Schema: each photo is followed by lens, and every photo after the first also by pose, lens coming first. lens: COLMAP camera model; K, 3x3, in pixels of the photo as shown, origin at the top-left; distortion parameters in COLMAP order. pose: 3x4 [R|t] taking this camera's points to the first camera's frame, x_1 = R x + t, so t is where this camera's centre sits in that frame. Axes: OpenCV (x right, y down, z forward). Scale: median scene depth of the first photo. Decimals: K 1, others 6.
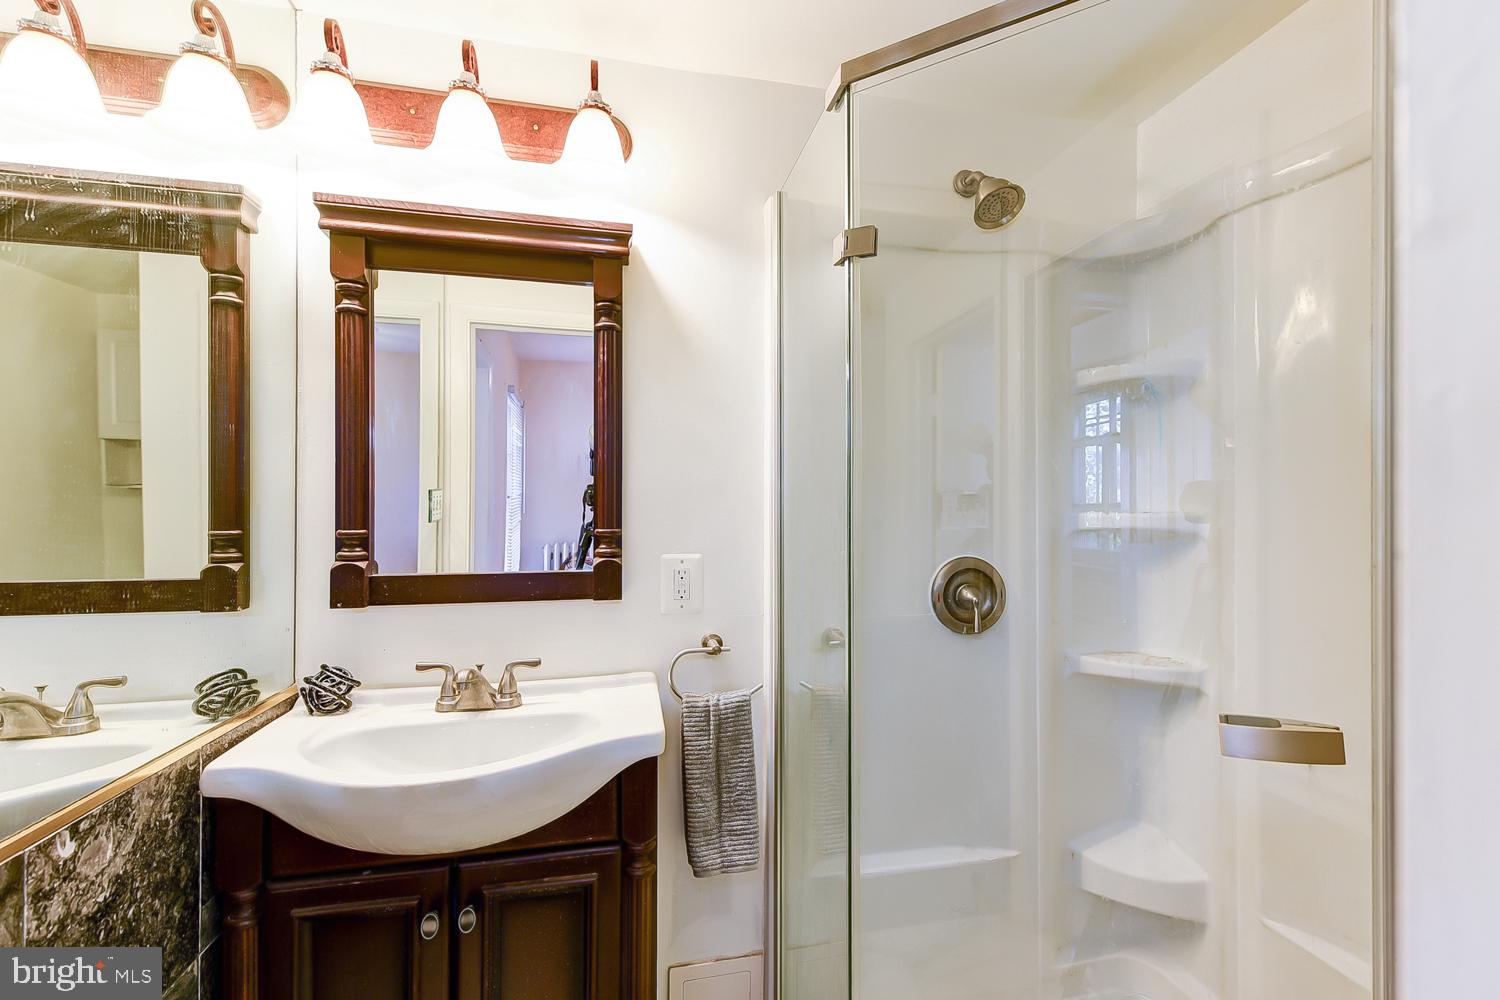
lens RADIAL K [[695.1, 0, 753.9], [0, 695.1, 500.0], [0, 0, 1]] dist [0.010384, -0.001796]
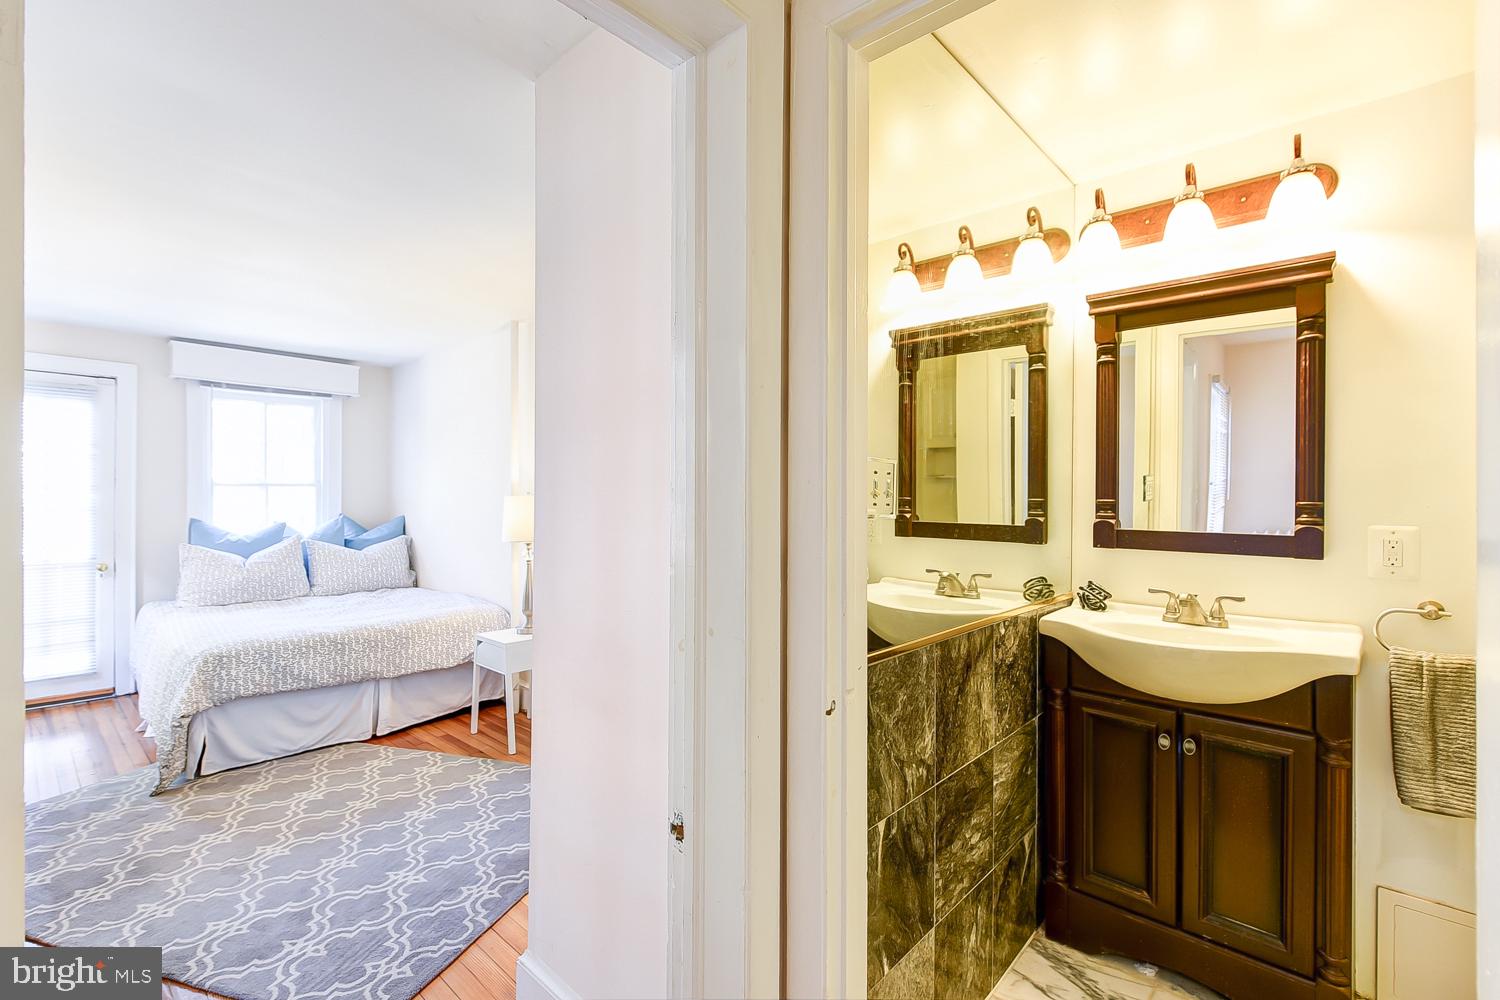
lens RADIAL K [[695.1, 0, 753.9], [0, 695.1, 500.0], [0, 0, 1]] dist [0.010384, -0.001796]
pose [[0.610139, 0.006863, -0.792264, 0.194007], [0.003387, 0.999931, 0.011270, 0.023505], [0.792287, -0.009560, 0.610074, -0.607718]]
